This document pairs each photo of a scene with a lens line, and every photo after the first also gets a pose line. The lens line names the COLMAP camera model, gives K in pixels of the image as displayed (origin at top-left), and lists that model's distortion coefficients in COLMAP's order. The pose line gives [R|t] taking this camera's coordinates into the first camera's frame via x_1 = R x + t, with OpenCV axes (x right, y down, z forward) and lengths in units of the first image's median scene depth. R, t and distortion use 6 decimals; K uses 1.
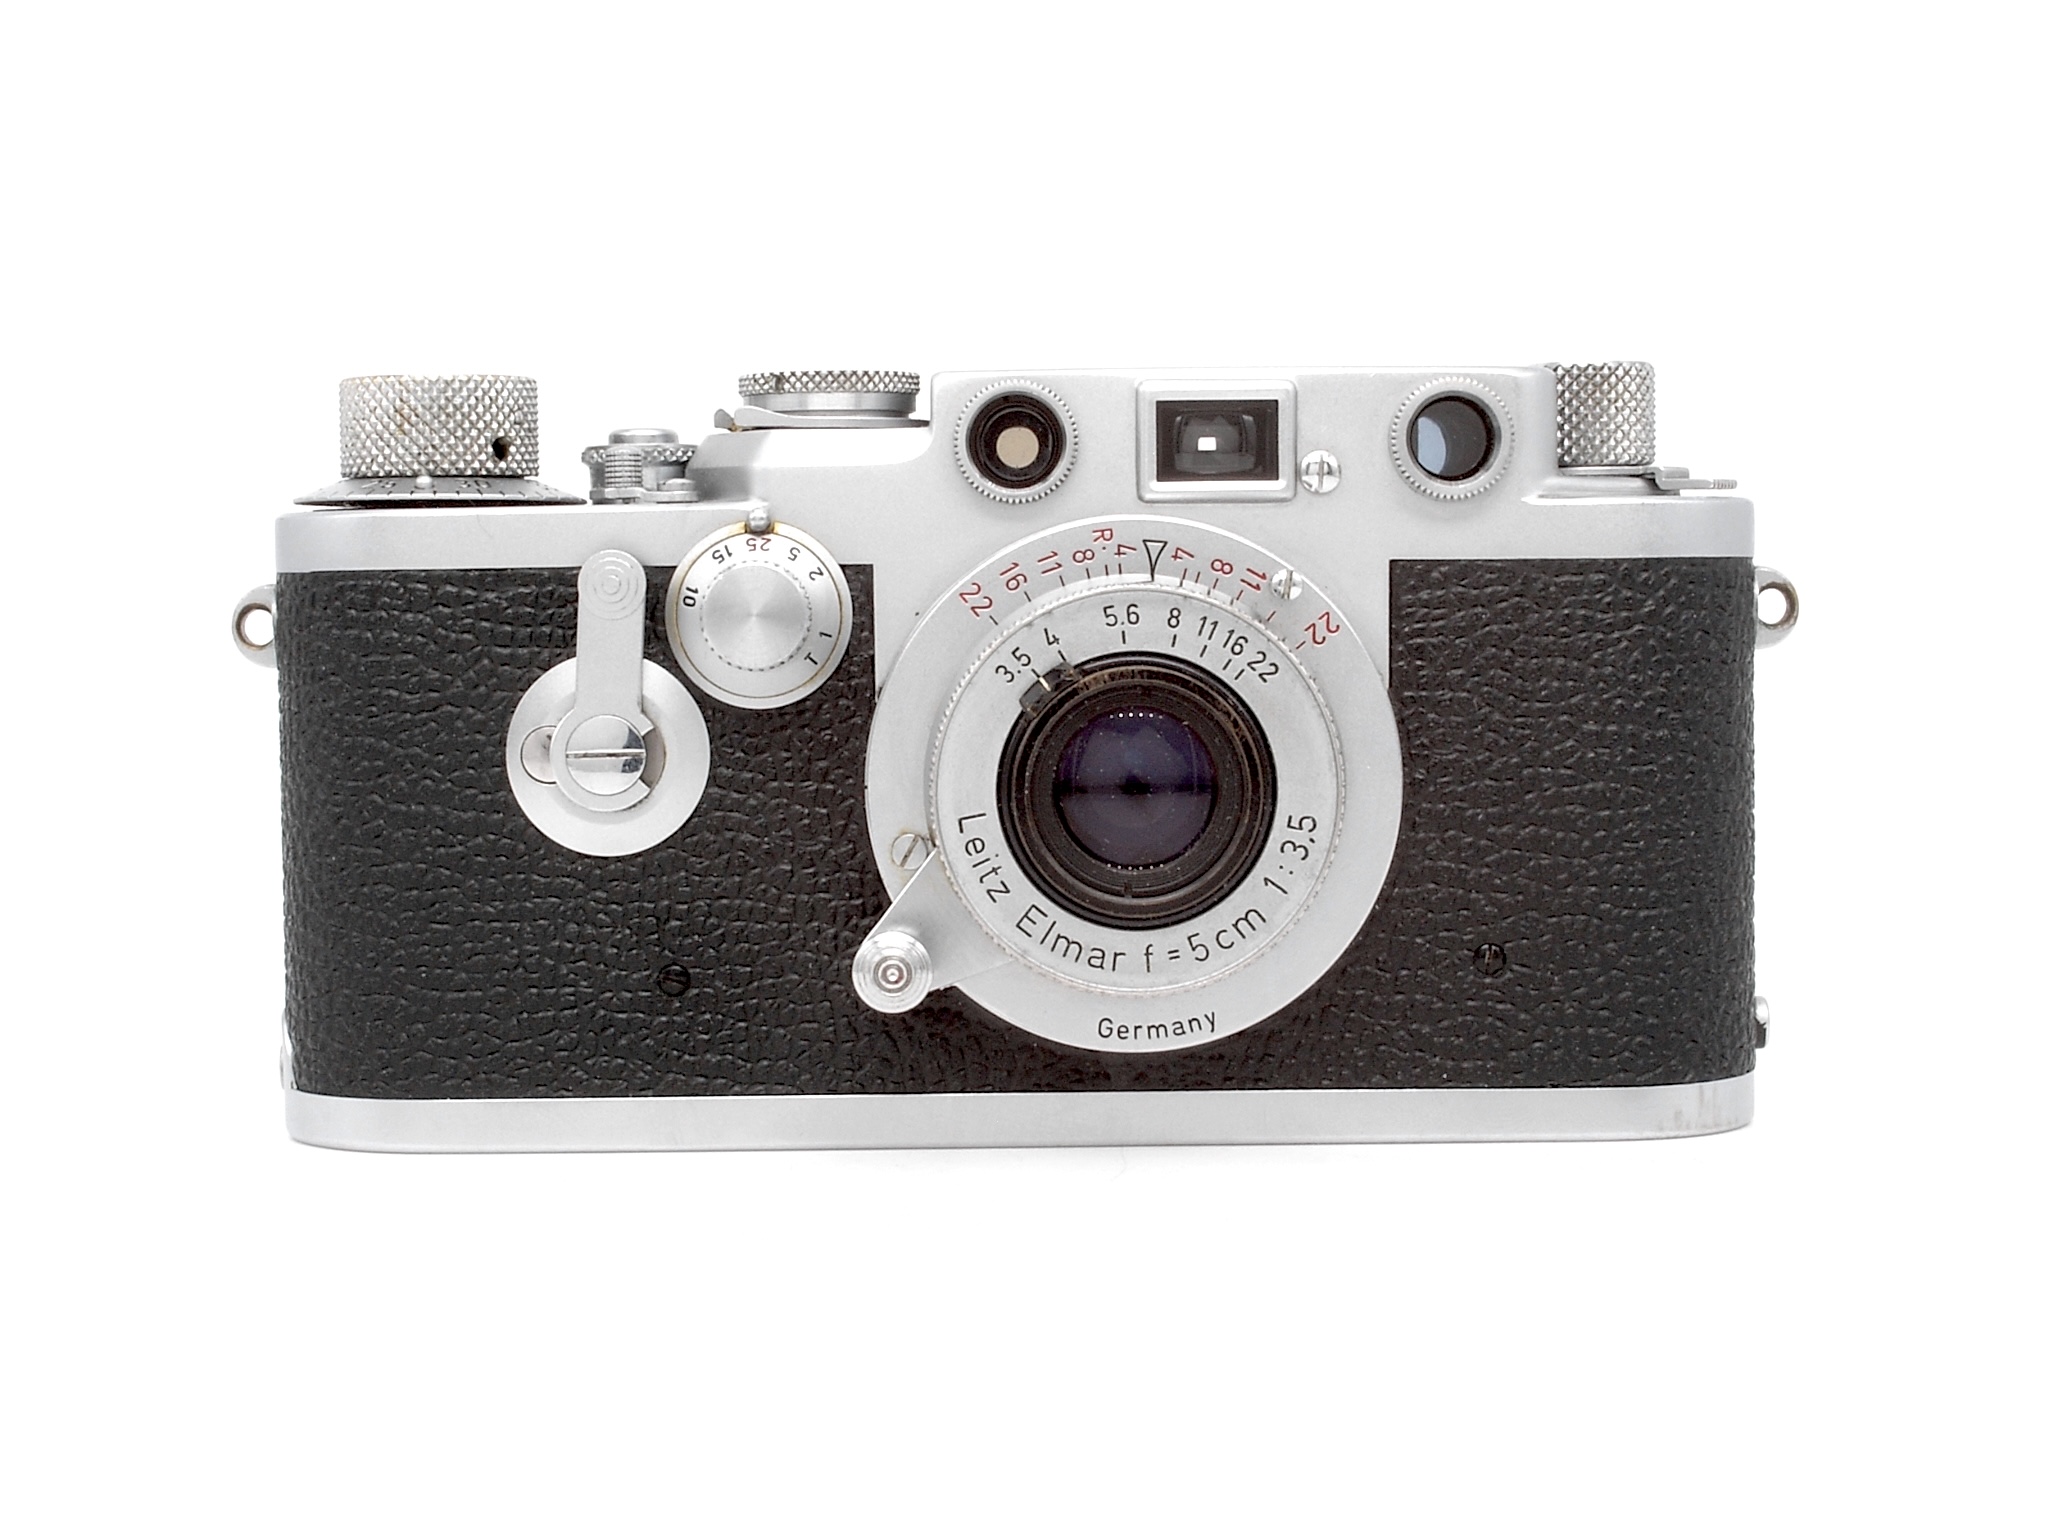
lens RADIAL K [[4592.4, 0, 1023.9], [0, 4592.4, 685.8], [0, 0, 1]] dist [-0.004678, -3.305541]
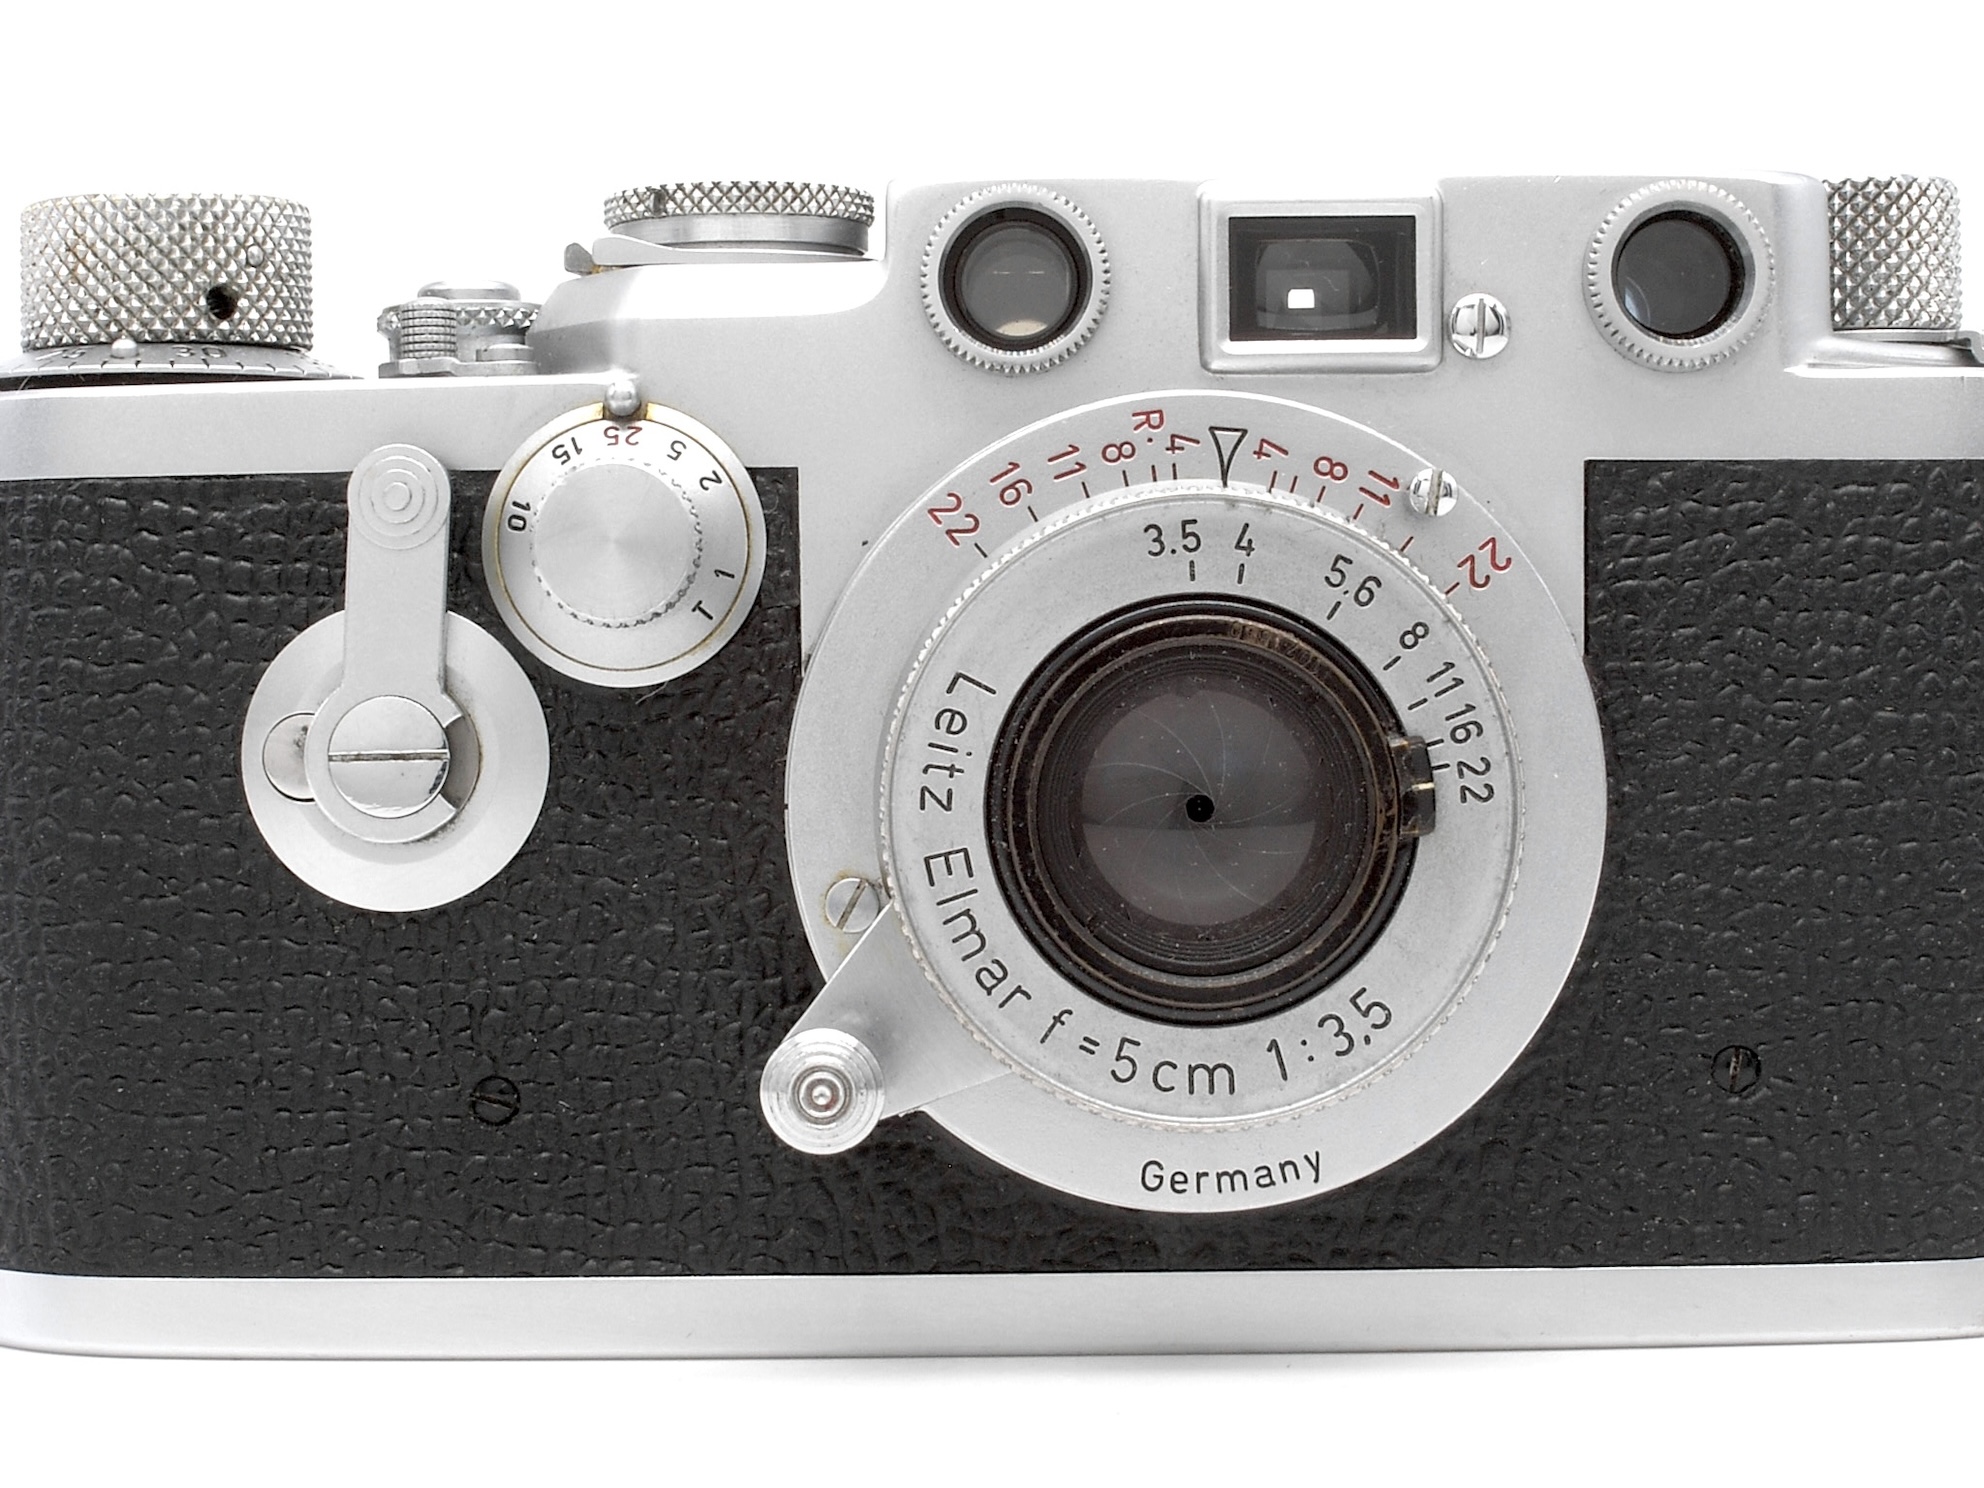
lens RADIAL K [[4448.9, 0, 991.9], [0, 4448.9, 664.4], [0, 0, 1]] dist [-0.004678, -3.305541]
pose [[0.999943, 0.000198, -0.010650, 0.001696], [-0.000435, 0.999751, -0.022295, 0.015857], [0.010643, 0.022298, 0.999695, 0.364276]]
